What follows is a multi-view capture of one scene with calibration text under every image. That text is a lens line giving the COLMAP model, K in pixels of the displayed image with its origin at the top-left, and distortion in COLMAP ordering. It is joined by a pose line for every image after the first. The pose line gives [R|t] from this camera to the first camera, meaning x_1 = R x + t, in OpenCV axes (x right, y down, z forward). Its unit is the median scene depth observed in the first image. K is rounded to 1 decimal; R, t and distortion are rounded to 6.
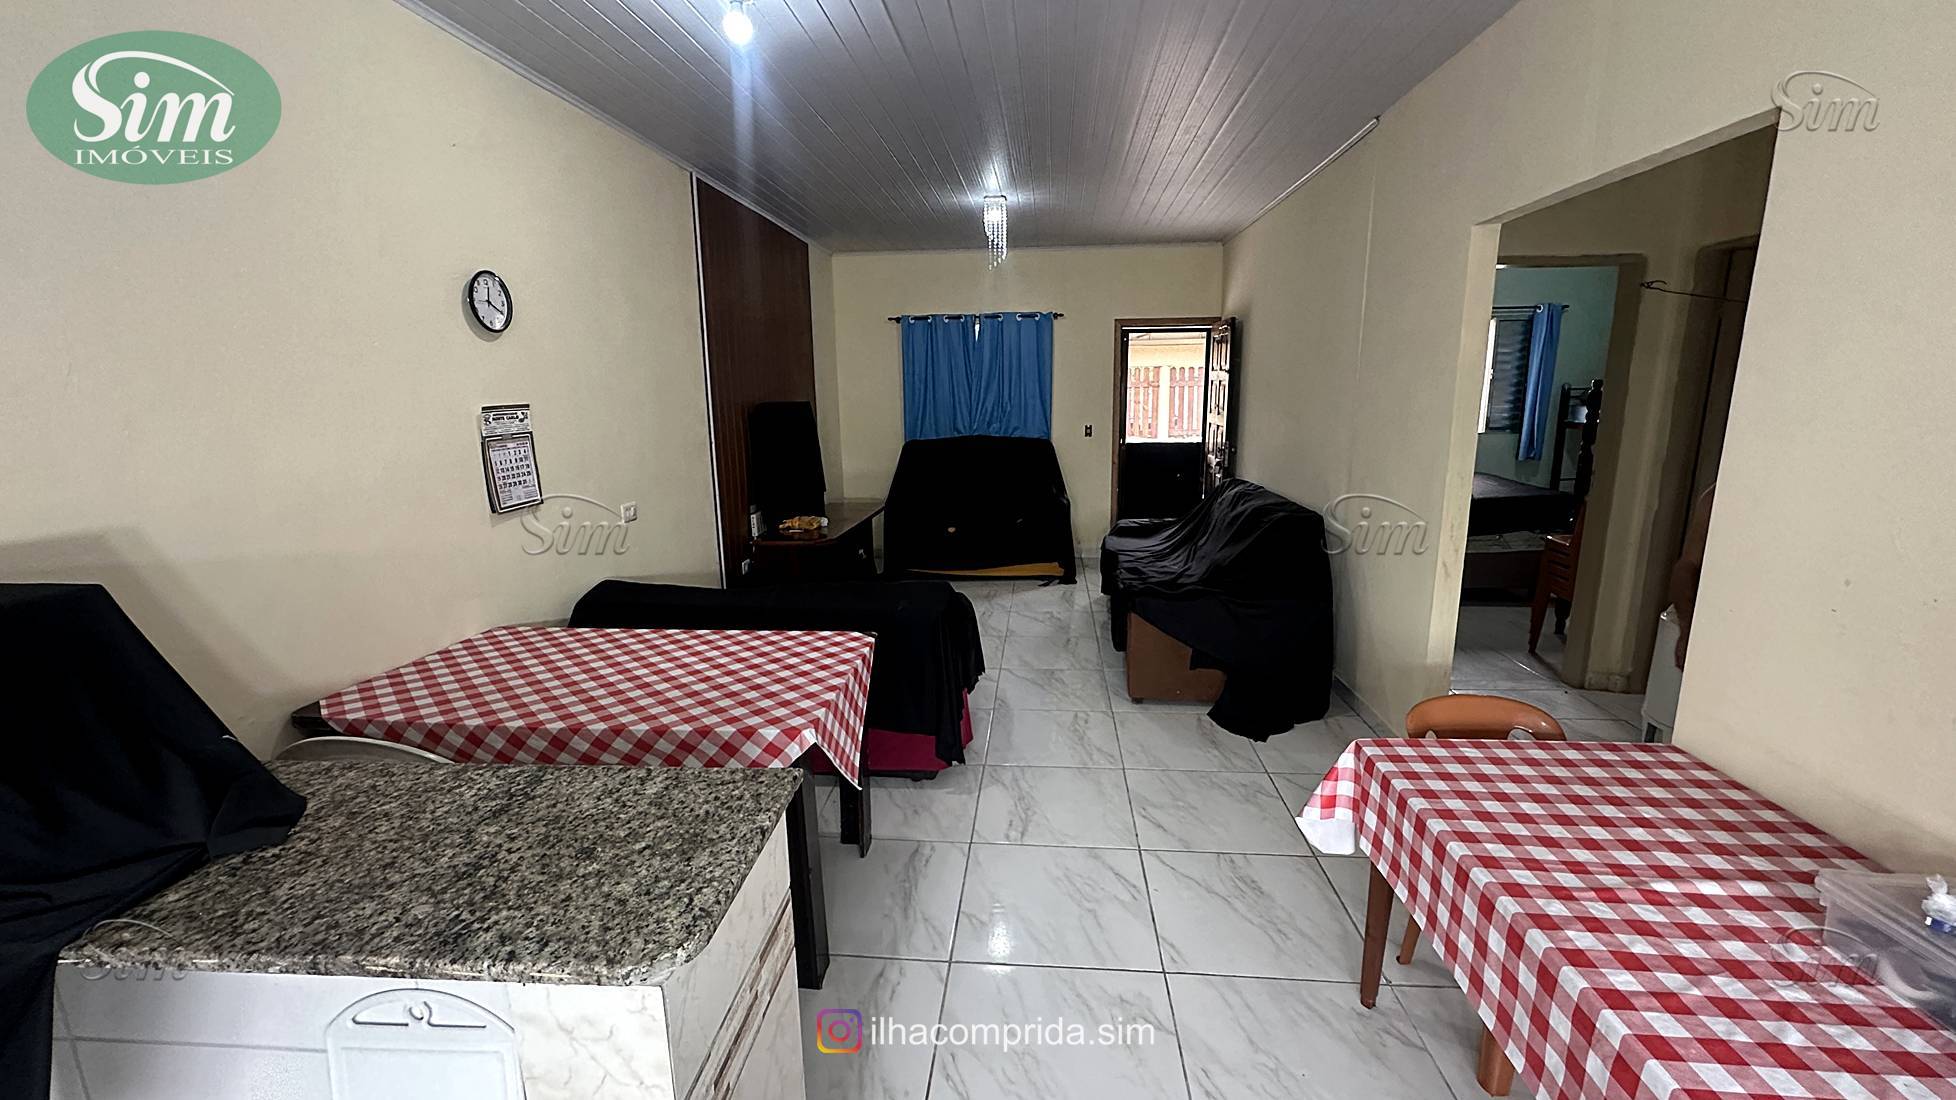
lens RADIAL K [[779.3, 0, 975.6], [0, 779.3, 548.2], [0, 0, 1]] dist [0.001400, -0.000018]
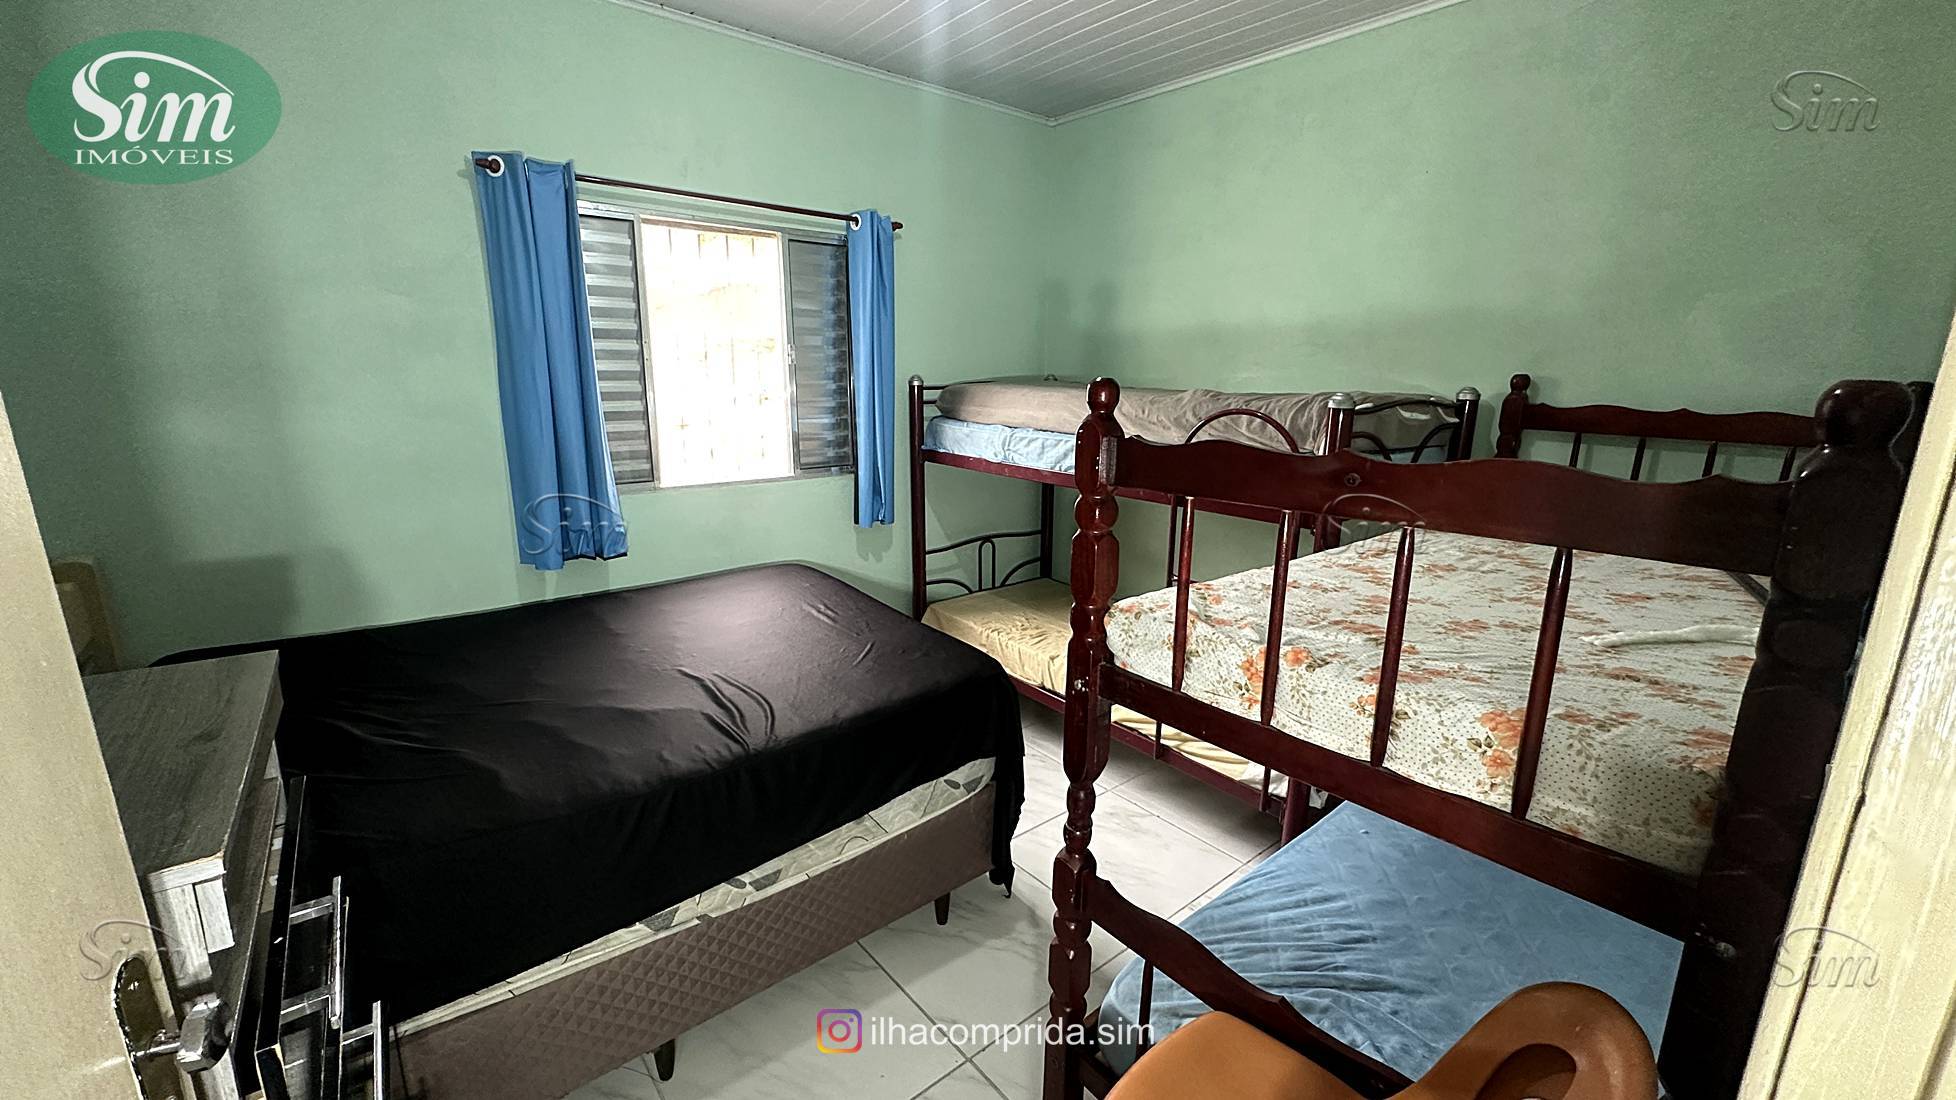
lens RADIAL K [[779.3, 0, 978.6], [0, 779.3, 548.9], [0, 0, 1]] dist [0.001400, -0.000018]
pose [[0.720383, -0.131351, 0.681025, 0.410317], [0.119182, 0.990741, 0.065017, -0.124504], [-0.683259, 0.034329, 0.729368, 0.586224]]
